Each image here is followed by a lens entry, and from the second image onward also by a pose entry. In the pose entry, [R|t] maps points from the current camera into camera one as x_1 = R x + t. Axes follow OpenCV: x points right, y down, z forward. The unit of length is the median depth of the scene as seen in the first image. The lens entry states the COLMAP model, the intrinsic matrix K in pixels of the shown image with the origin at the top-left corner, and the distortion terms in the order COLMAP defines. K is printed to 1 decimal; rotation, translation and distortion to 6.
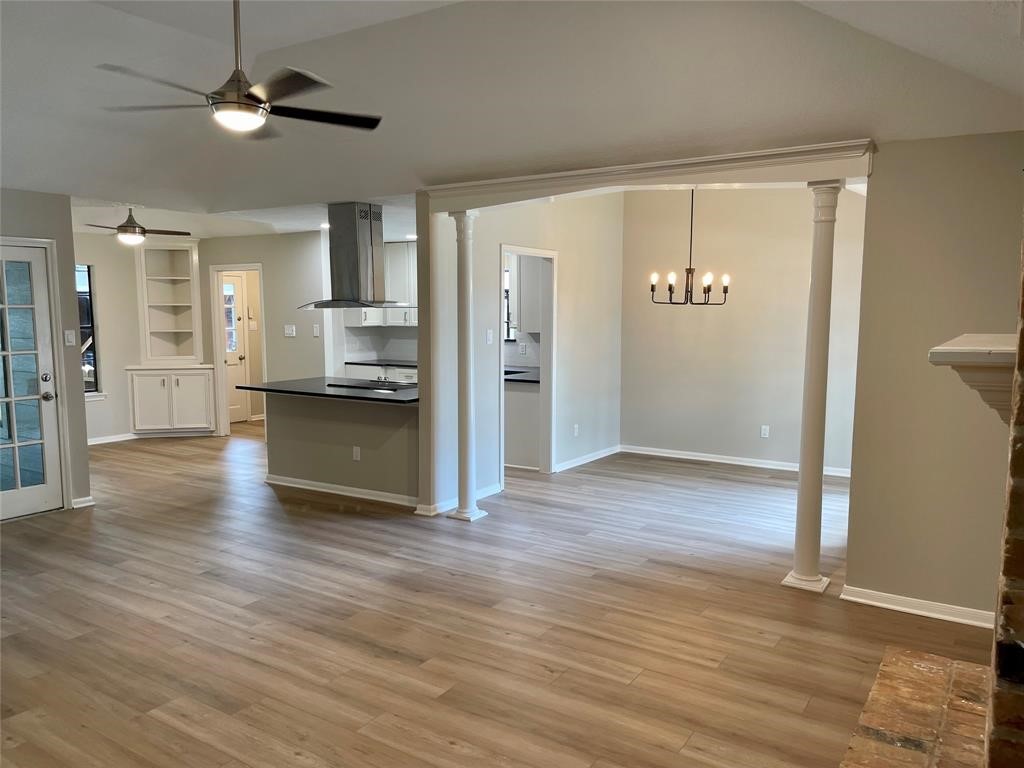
lens RADIAL K [[768.2, 0, 512.0], [0, 768.2, 384.0], [0, 0, 1]] dist [0.001509, -0.002733]
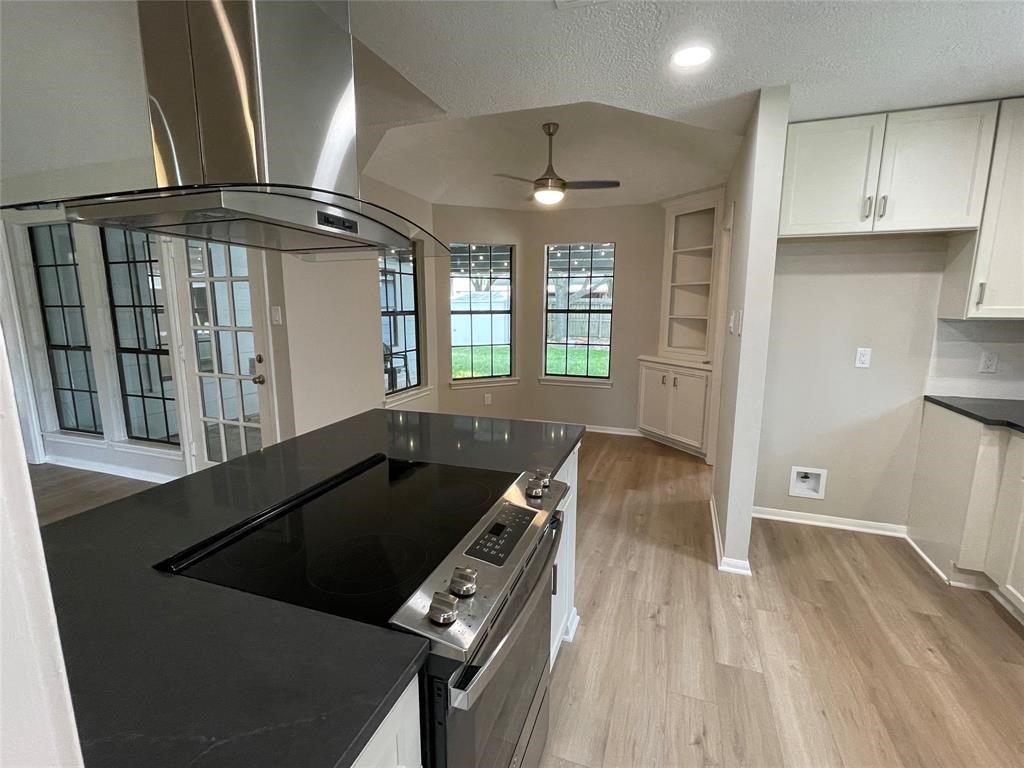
lens RADIAL K [[473.1, 0, 512.0], [0, 473.1, 384.0], [0, 0, 1]] dist [-0.000183, 0.000039]
pose [[0.234877, 0.162202, -0.958396, -0.001854], [-0.096760, 0.984983, 0.142989, -0.054164], [0.967197, 0.059150, 0.247044, 0.714042]]
